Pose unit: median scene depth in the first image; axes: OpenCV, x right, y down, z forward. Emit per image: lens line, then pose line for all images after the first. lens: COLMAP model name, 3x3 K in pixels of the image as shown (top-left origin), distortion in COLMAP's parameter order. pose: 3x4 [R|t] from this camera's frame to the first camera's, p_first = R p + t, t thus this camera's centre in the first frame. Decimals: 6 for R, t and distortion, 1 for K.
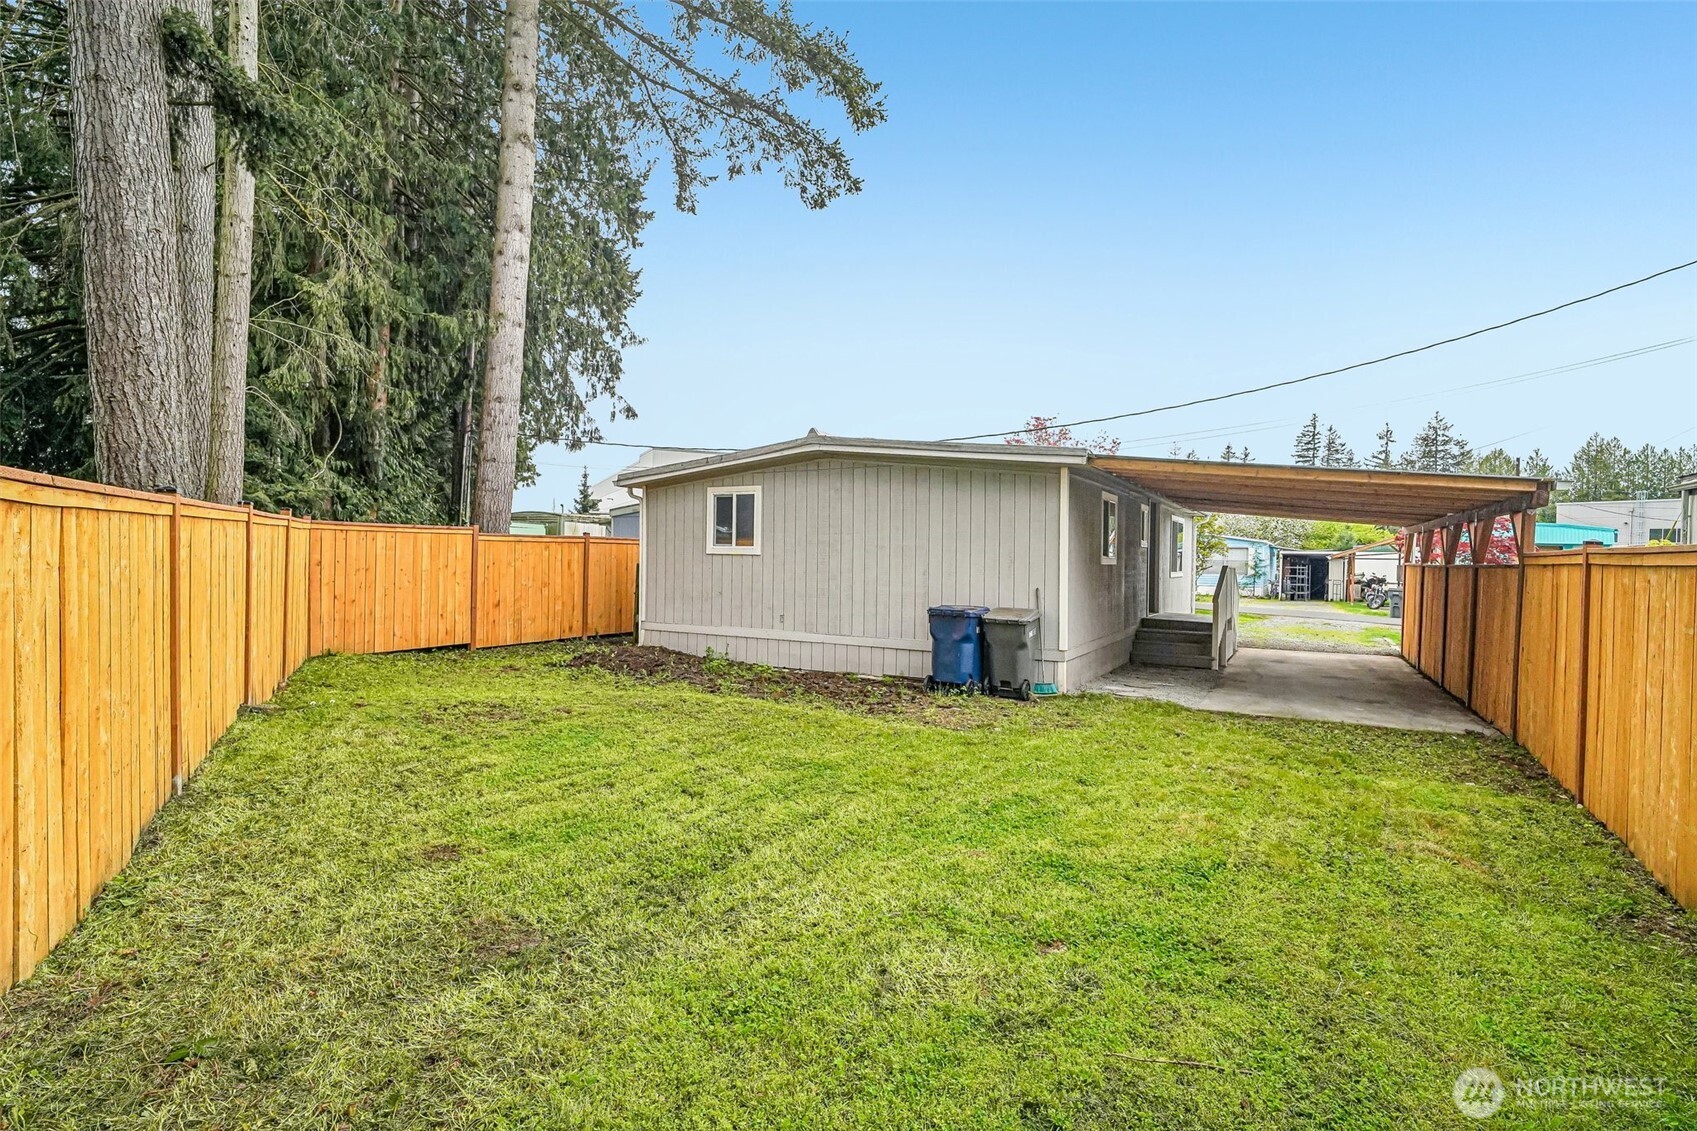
lens RADIAL K [[799.4, 0, 855.9], [0, 799.4, 558.6], [0, 0, 1]] dist [-0.024339, 0.012836]
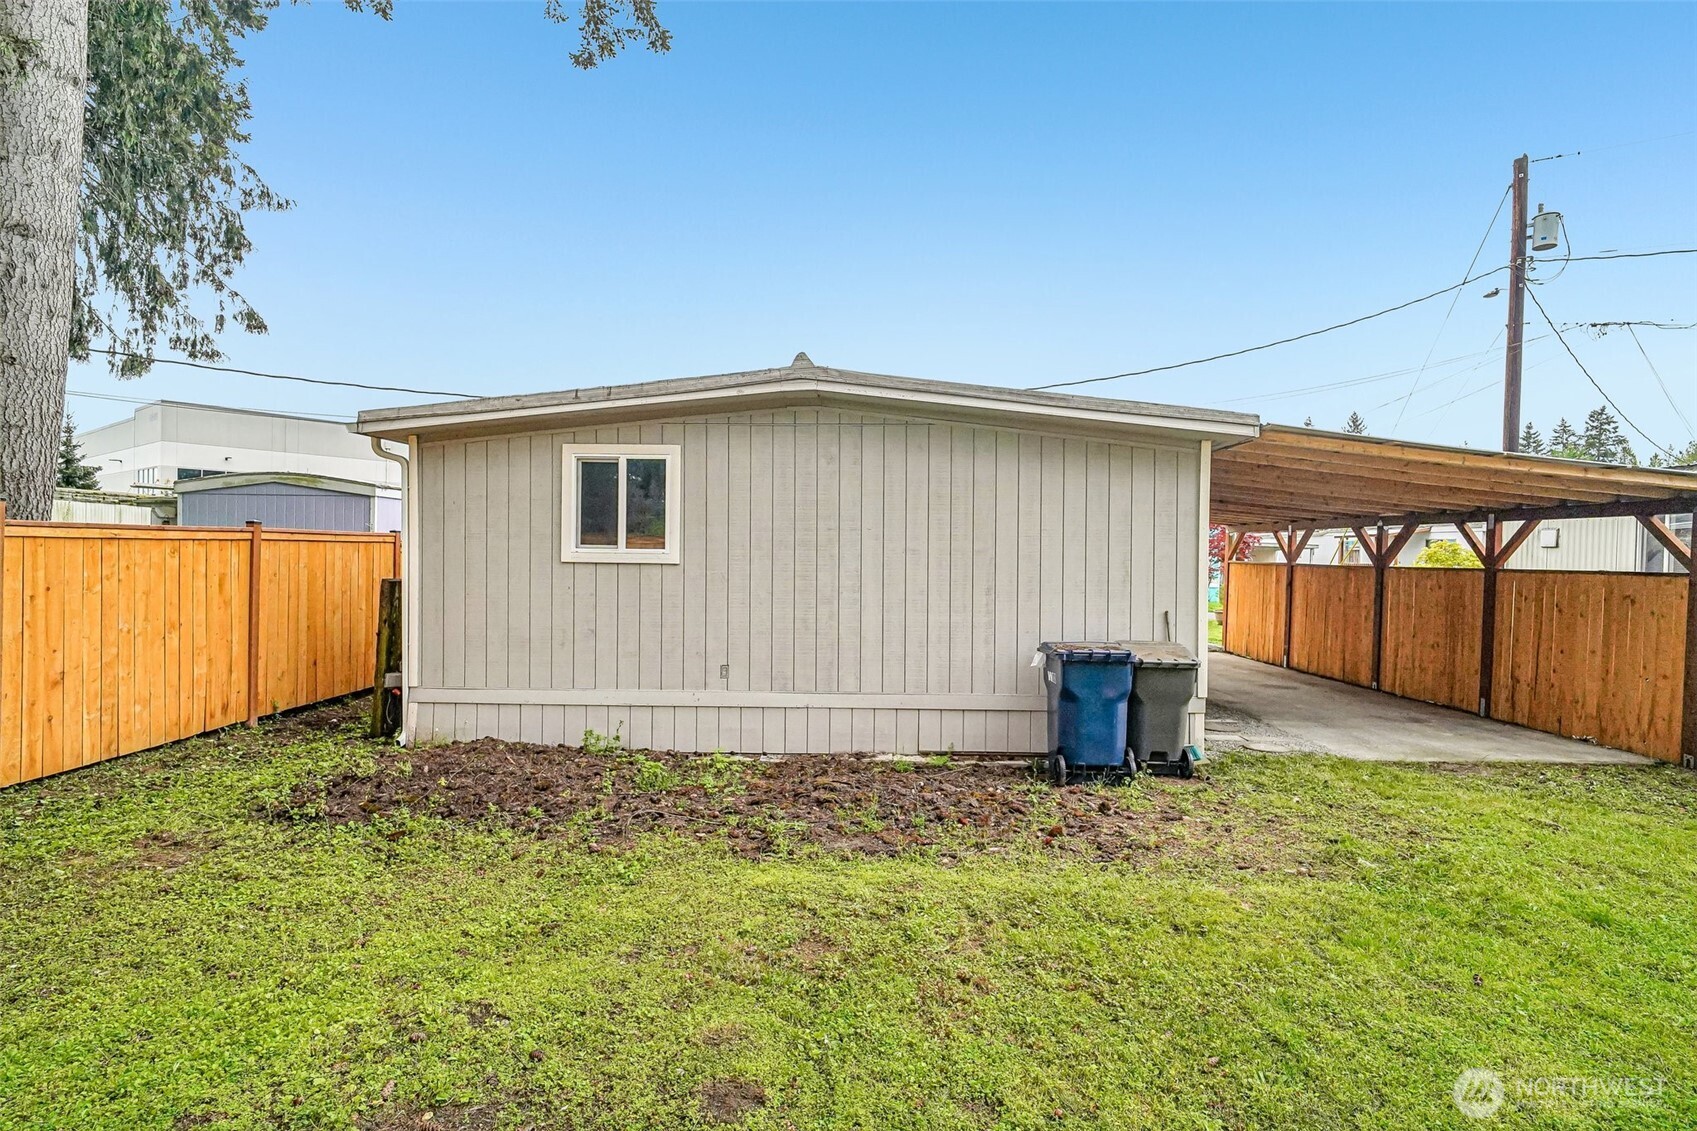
lens RADIAL K [[799.4, 0, 855.9], [0, 799.4, 558.6], [0, 0, 1]] dist [-0.024339, 0.012836]
pose [[0.879212, -0.008845, 0.476348, -0.280465], [0.003150, 0.999914, 0.012752, -0.015323], [-0.476420, -0.009711, 0.879164, 0.418576]]
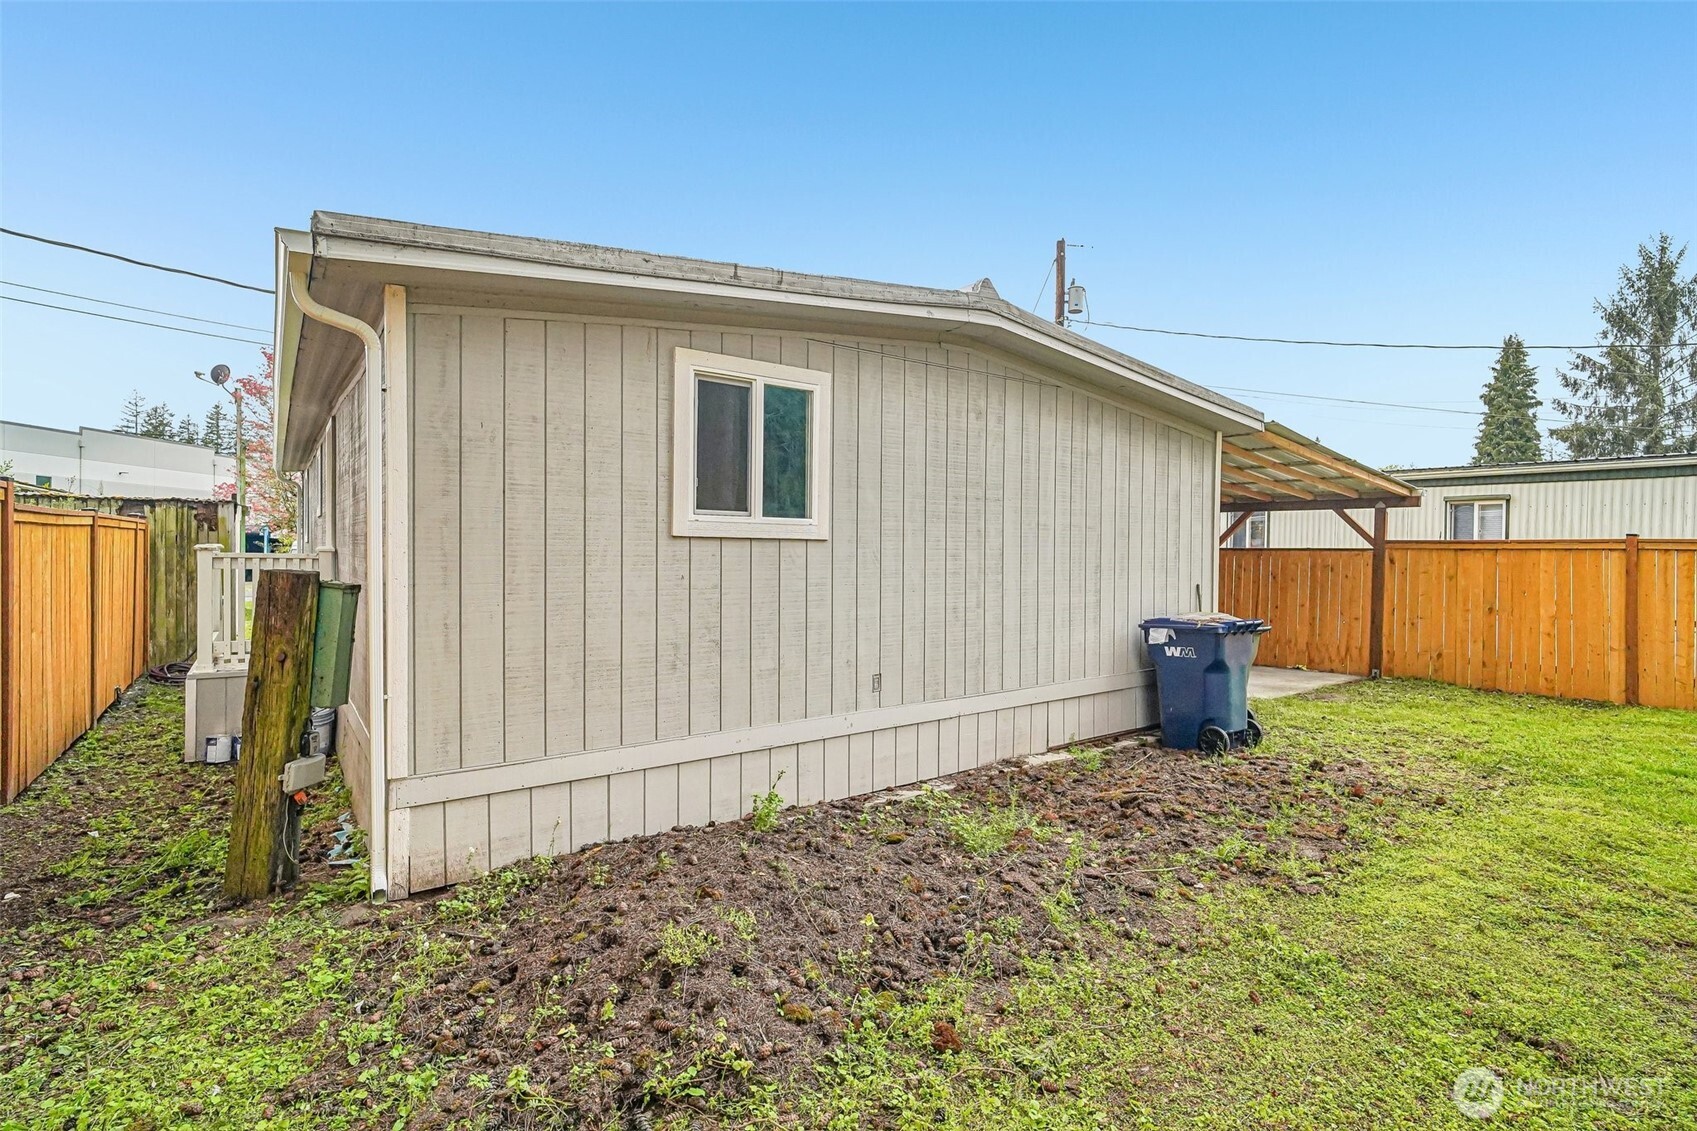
lens RADIAL K [[799.4, 0, 855.9], [0, 799.4, 558.6], [0, 0, 1]] dist [-0.024339, 0.012836]
pose [[0.400856, -0.021022, 0.915900, -0.490534], [0.000742, 0.999744, 0.022621, -0.004093], [-0.916141, -0.008389, 0.400768, 0.808127]]
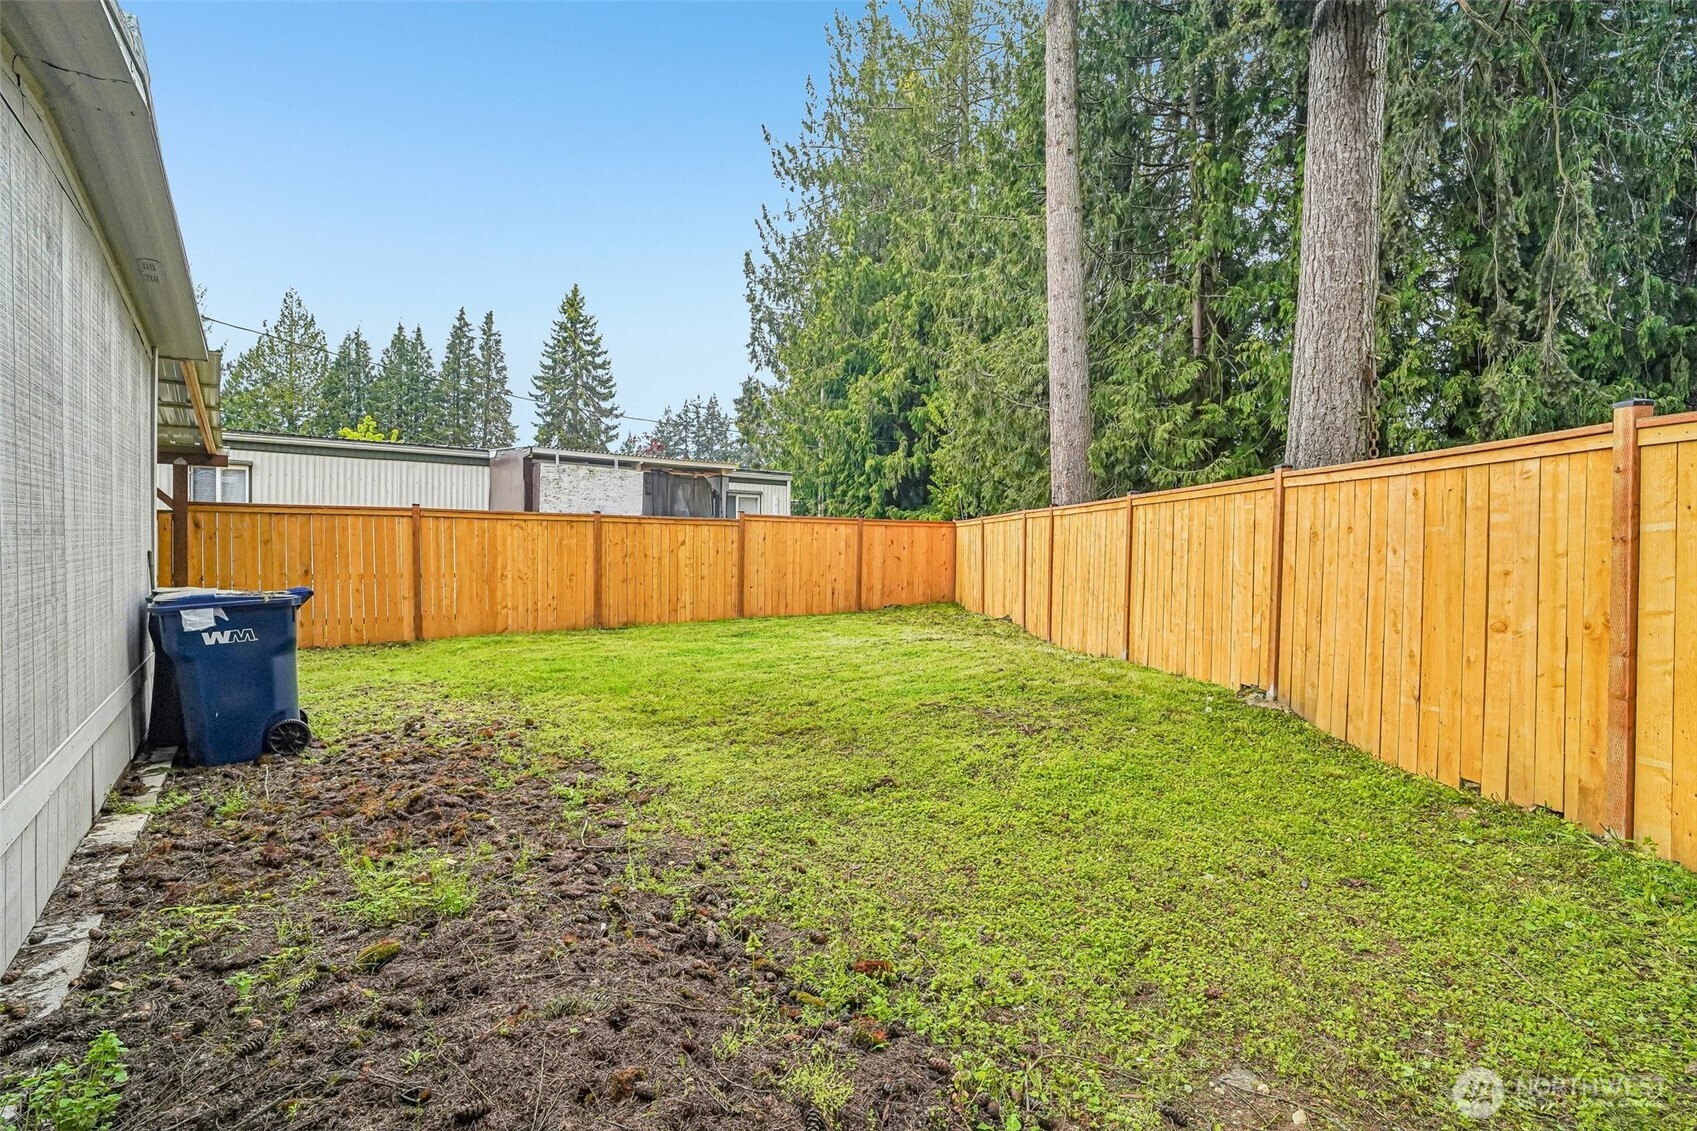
lens RADIAL K [[799.4, 0, 855.9], [0, 799.4, 558.6], [0, 0, 1]] dist [-0.024339, 0.012836]
pose [[-0.916360, -0.036003, 0.398734, -0.370044], [-0.024403, 0.999119, 0.034132, 0.008908], [-0.399612, 0.021547, -0.916431, 1.066202]]
